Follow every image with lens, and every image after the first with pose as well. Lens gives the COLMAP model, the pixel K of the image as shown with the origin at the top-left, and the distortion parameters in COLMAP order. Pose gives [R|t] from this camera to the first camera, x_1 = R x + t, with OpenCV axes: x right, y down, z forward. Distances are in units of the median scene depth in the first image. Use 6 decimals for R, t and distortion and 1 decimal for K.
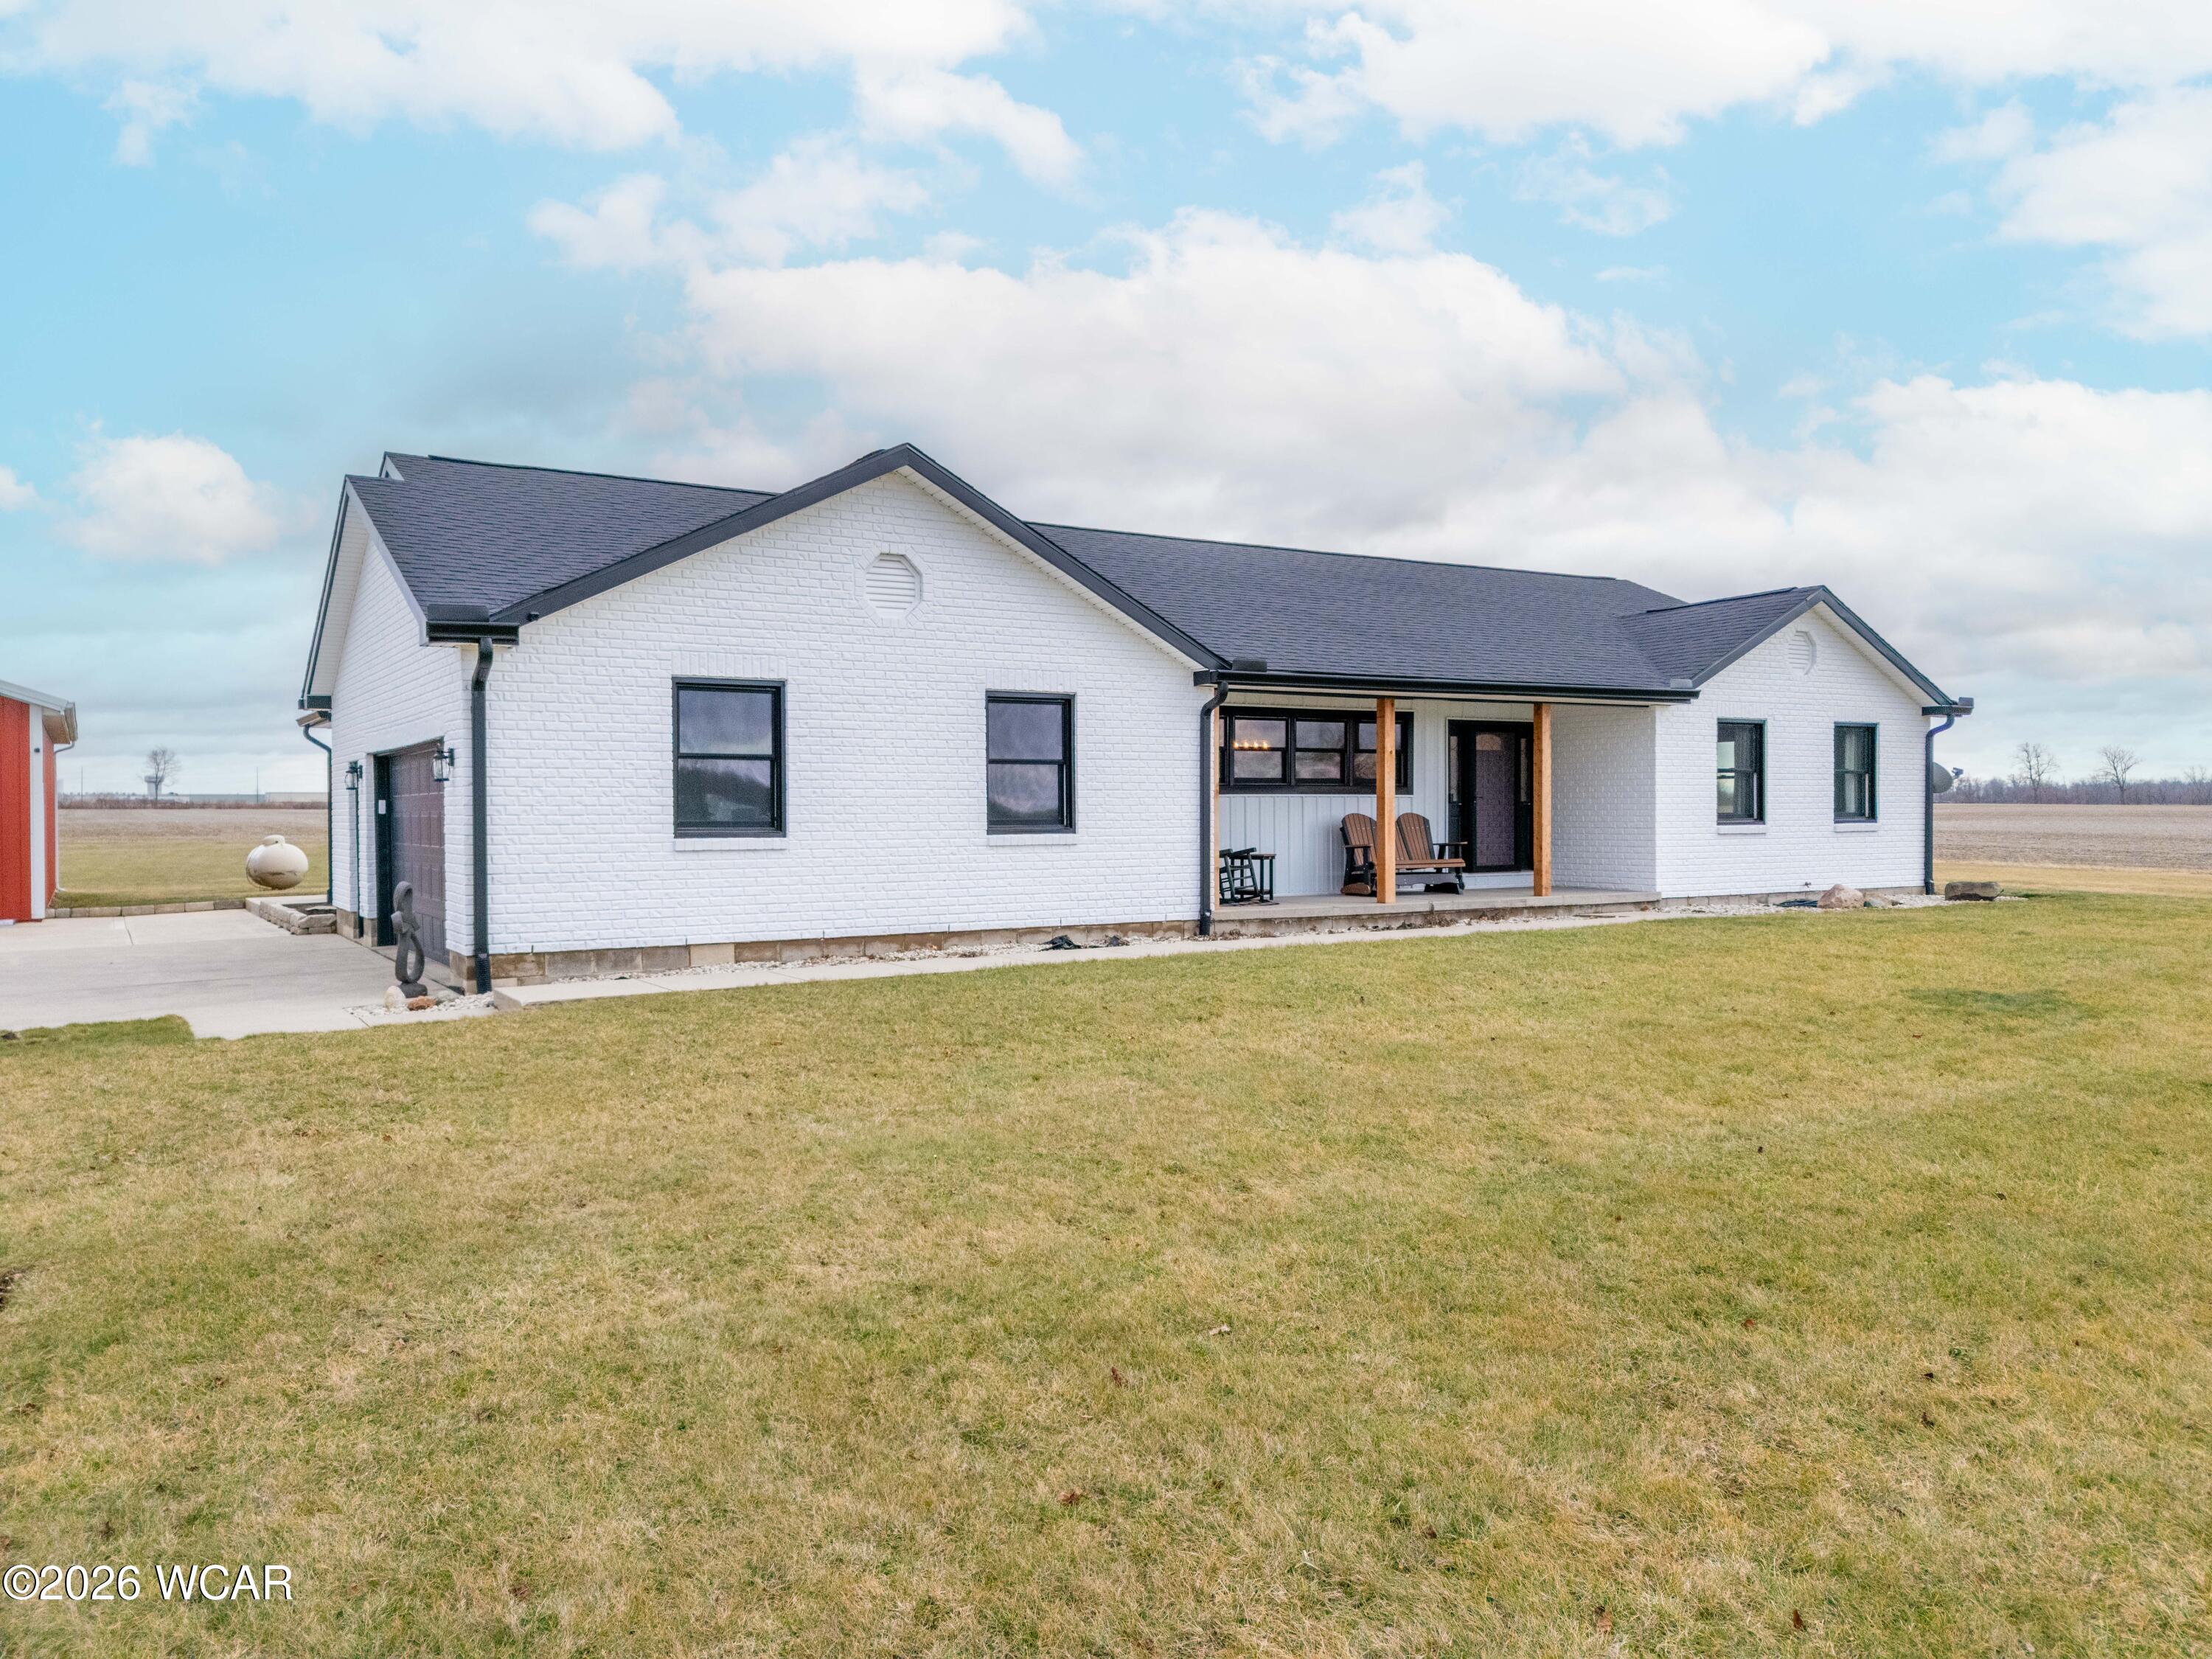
lens RADIAL K [[1561.7, 0, 1106.0], [0, 1561.7, 829.5], [0, 0, 1]] dist [0.015187, -0.000537]
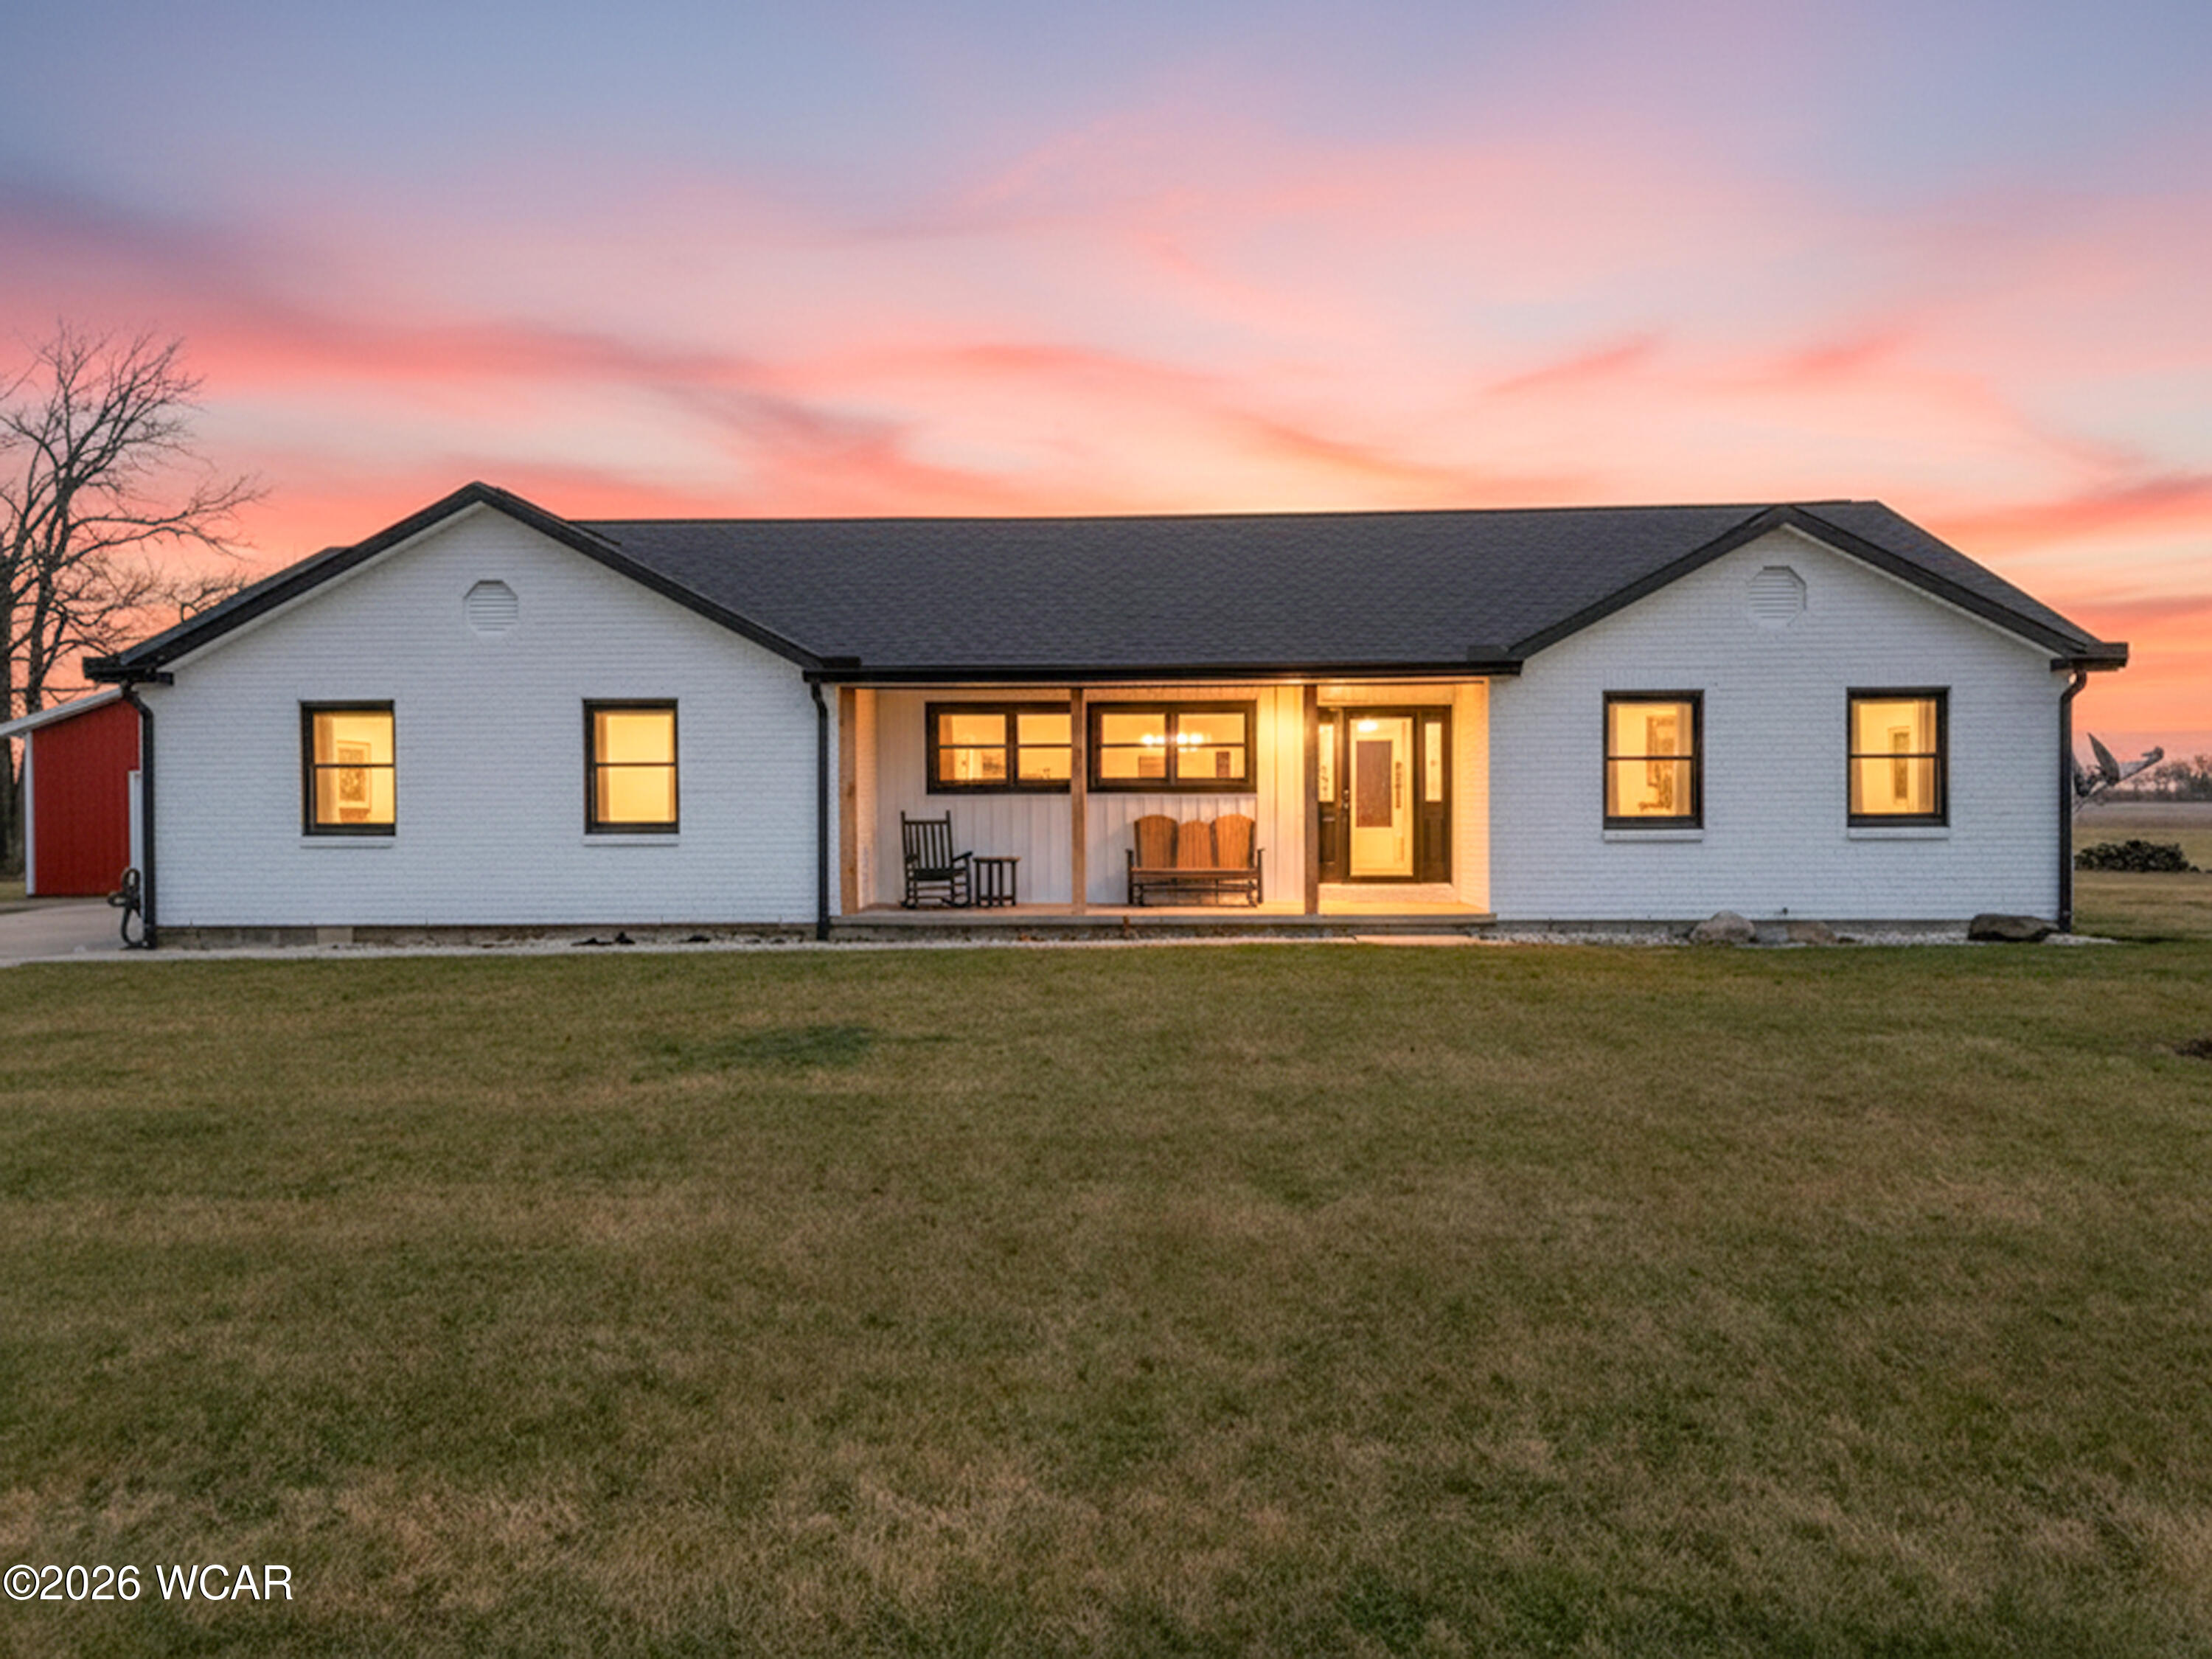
lens RADIAL K [[1460.5, 0, 1106.0], [0, 1460.5, 829.5], [0, 0, 1]] dist [0.000331, -0.000190]
pose [[0.845475, 0.005610, -0.533986, 0.630605], [-0.004368, 0.999984, 0.003589, -0.004734], [0.533998, -0.000702, 0.845486, 0.286933]]
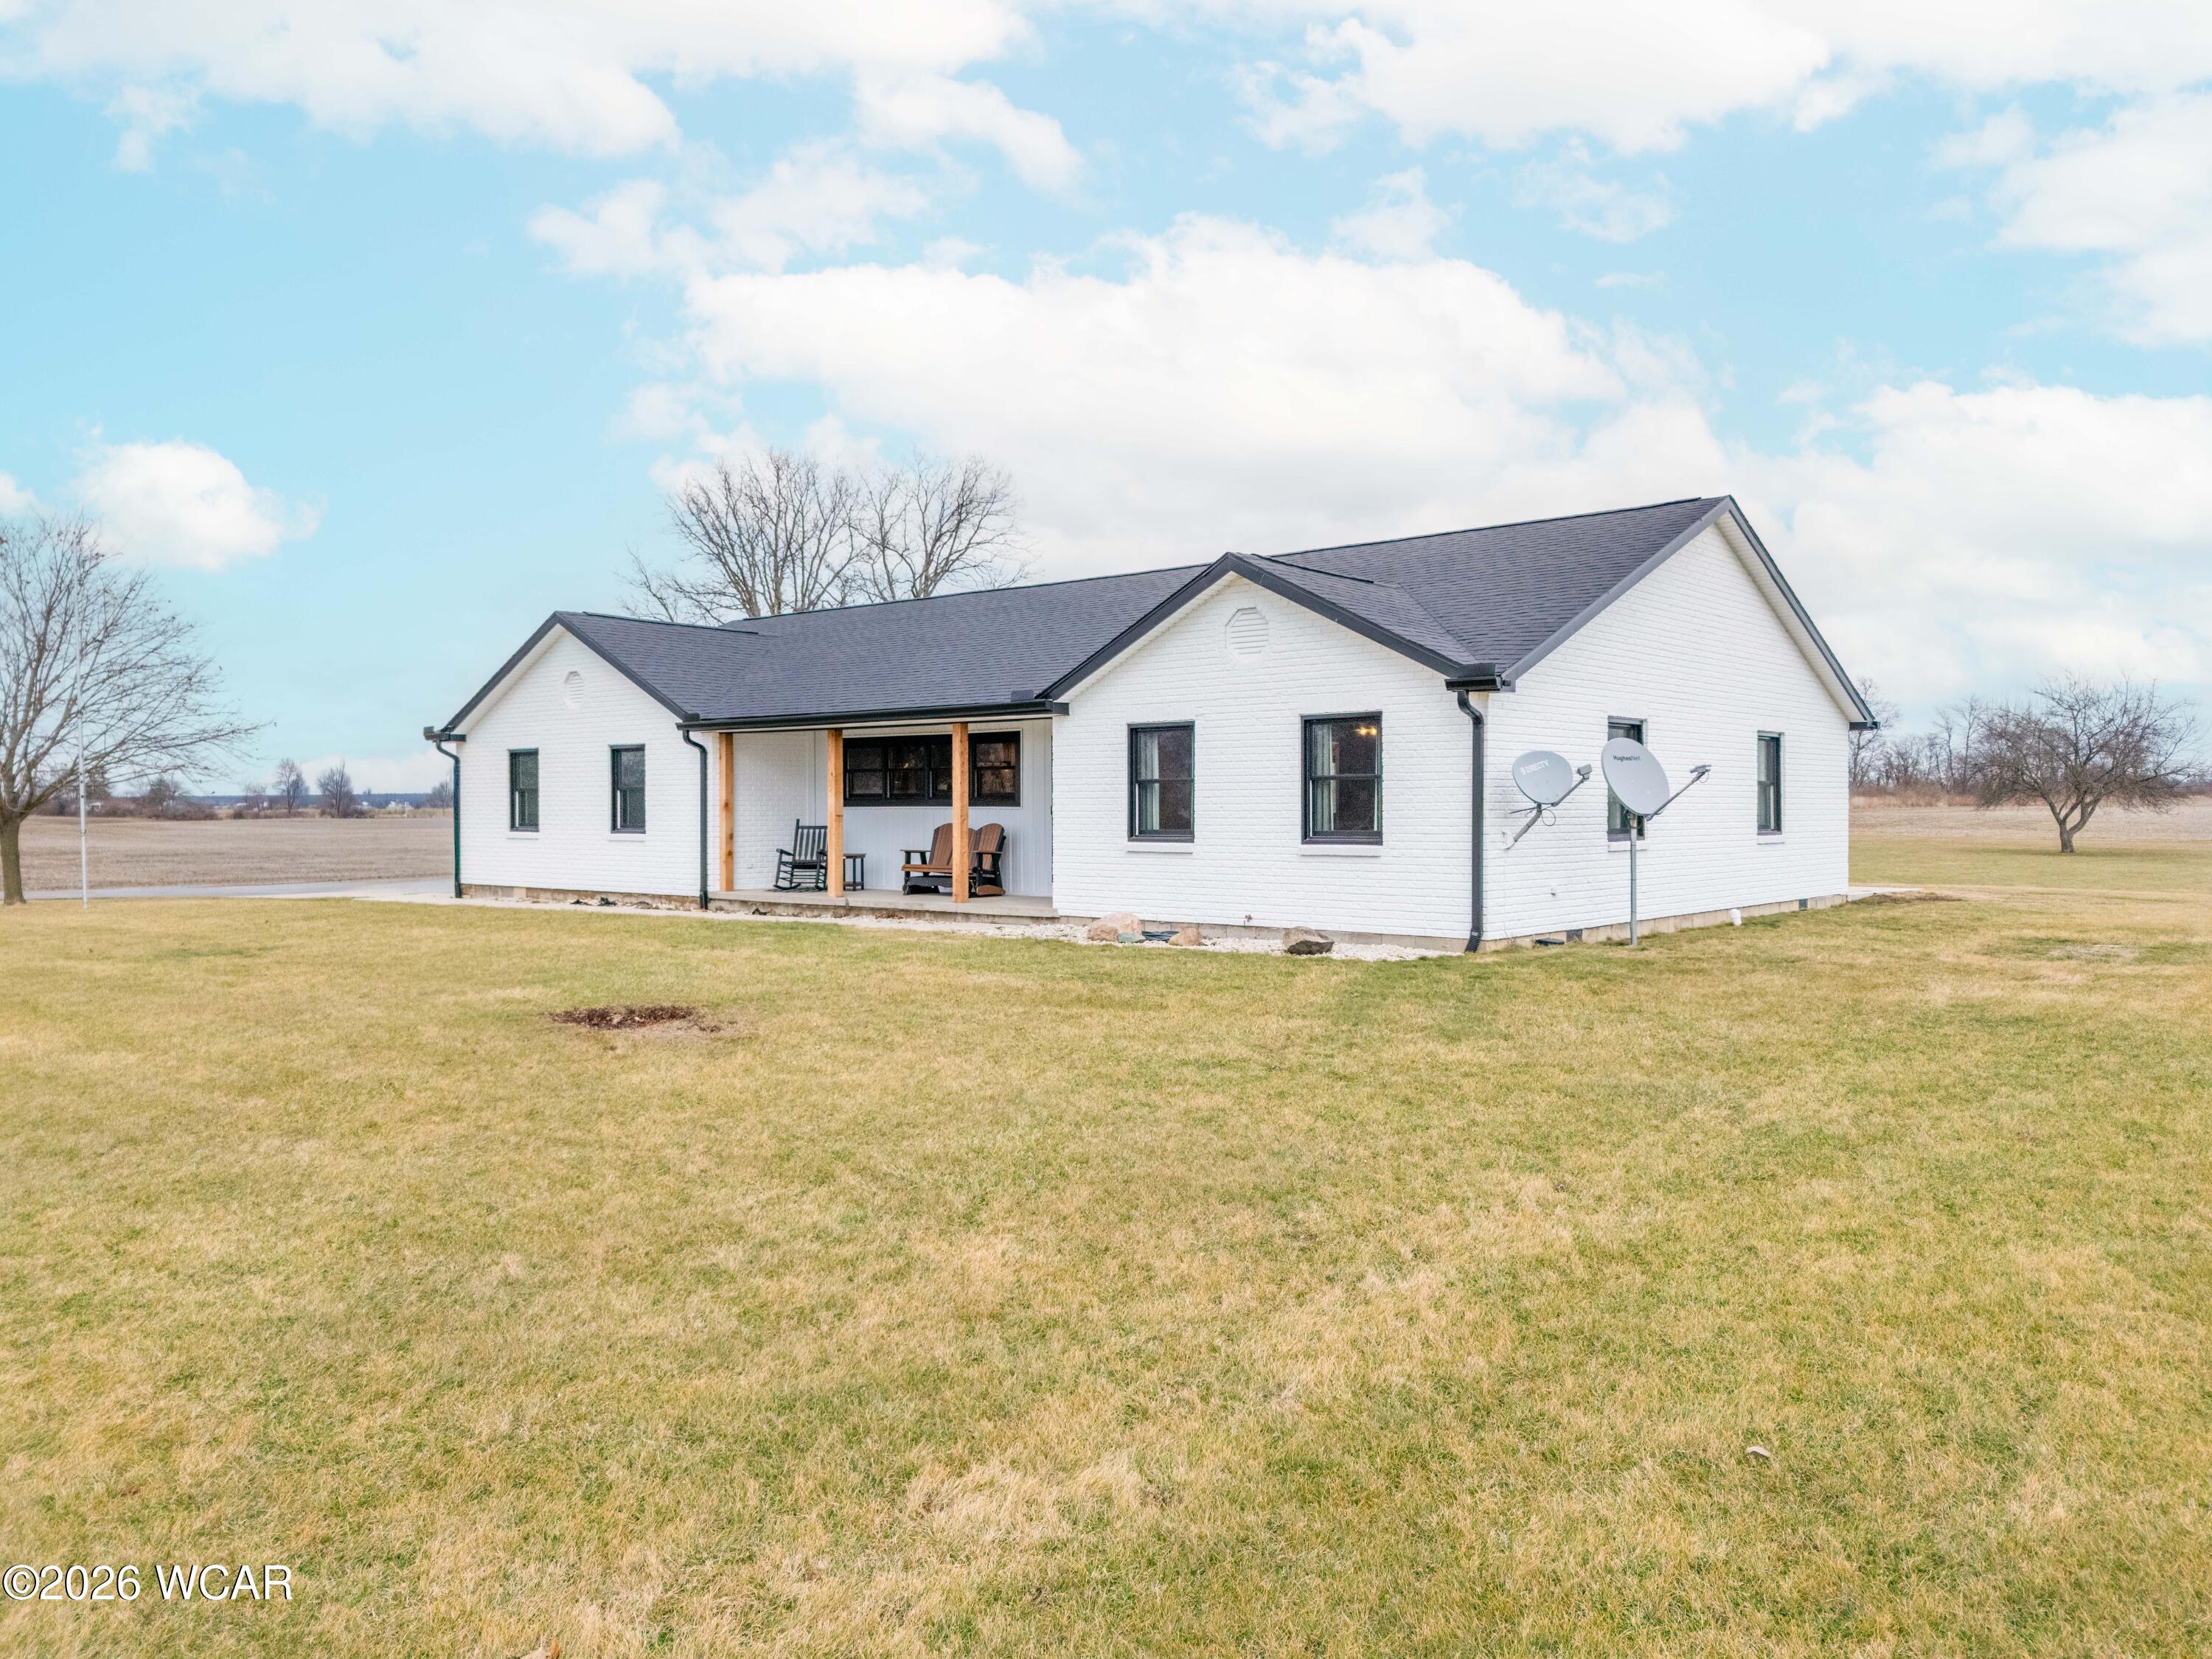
lens RADIAL K [[1496.4, 0, 1106.0], [0, 1496.4, 829.5], [0, 0, 1]] dist [0.035553, -0.002533]
pose [[0.365119, 0.012360, -0.930879, 1.319153], [-0.017199, 0.999831, 0.006530, -0.016925], [0.930802, 0.013626, 0.365270, 0.756197]]
